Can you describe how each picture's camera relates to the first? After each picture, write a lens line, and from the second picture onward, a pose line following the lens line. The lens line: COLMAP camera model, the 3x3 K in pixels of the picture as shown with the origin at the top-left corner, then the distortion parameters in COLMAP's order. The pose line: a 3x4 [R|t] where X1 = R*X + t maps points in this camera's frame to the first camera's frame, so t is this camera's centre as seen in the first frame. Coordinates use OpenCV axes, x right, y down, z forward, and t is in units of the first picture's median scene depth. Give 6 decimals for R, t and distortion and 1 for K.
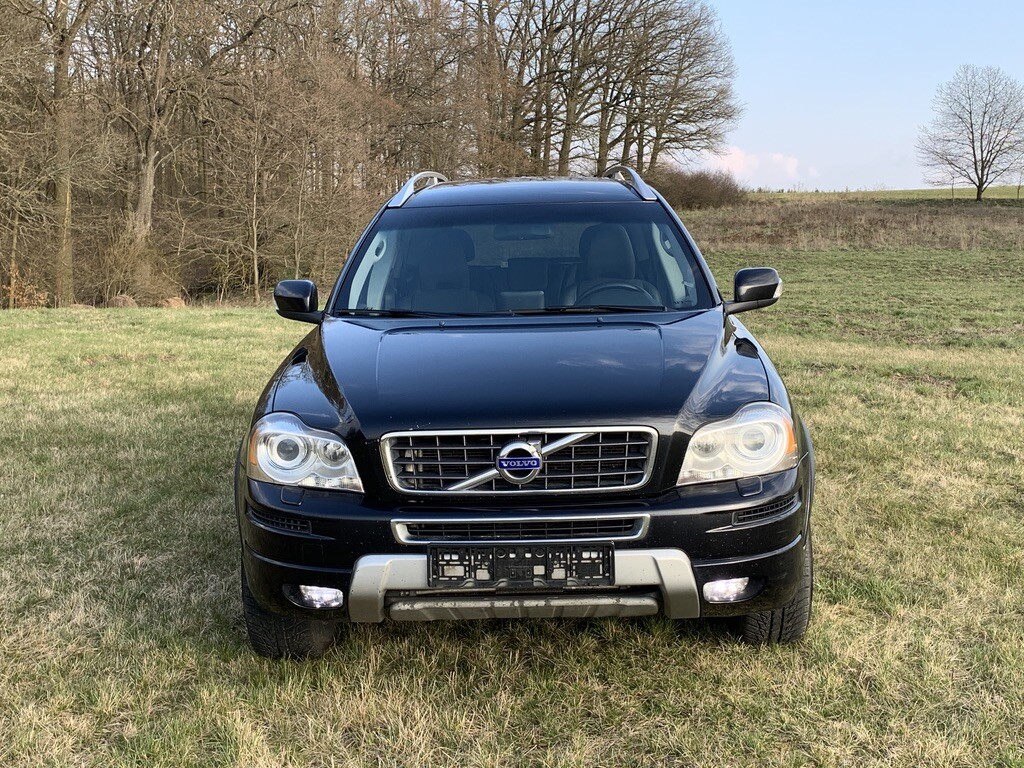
lens RADIAL K [[1292.2, 0, 512.0], [0, 1292.2, 384.0], [0, 0, 1]] dist [0.070960, -0.017304]
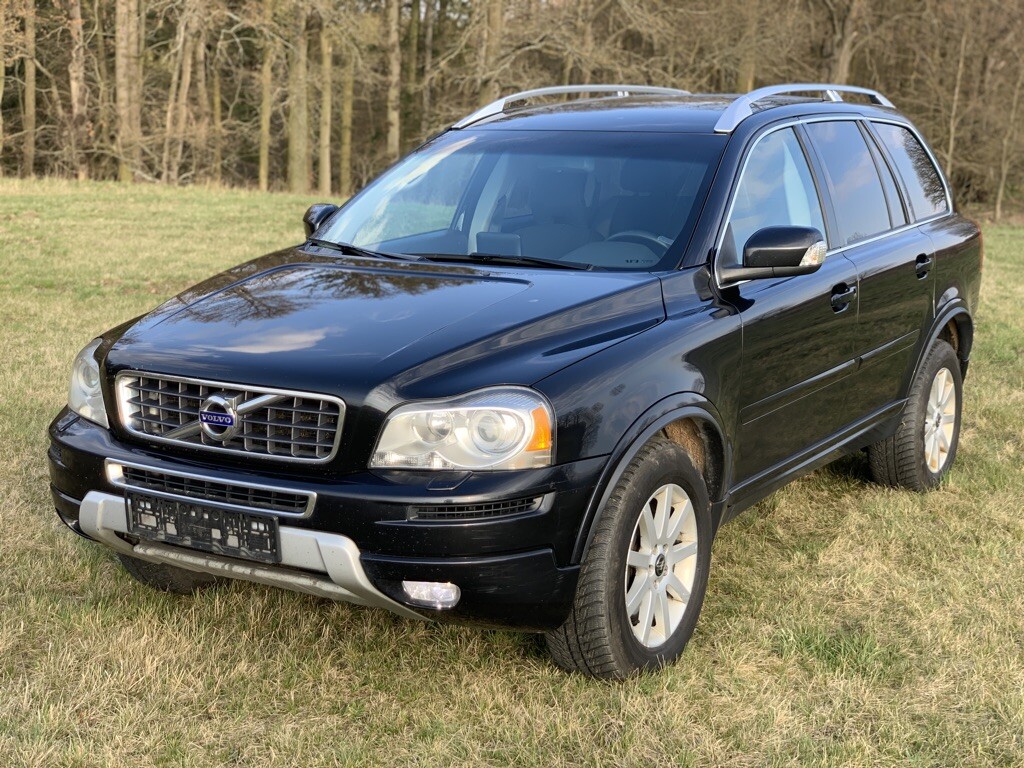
lens RADIAL K [[1564.5, 0, 512.0], [0, 1564.5, 384.0], [0, 0, 1]] dist [0.020824, 0.011200]
pose [[0.867668, 0.118402, -0.482838, 0.733515], [-0.096020, 0.992850, 0.070918, -0.063979], [0.487783, -0.015171, 0.872833, 0.116268]]
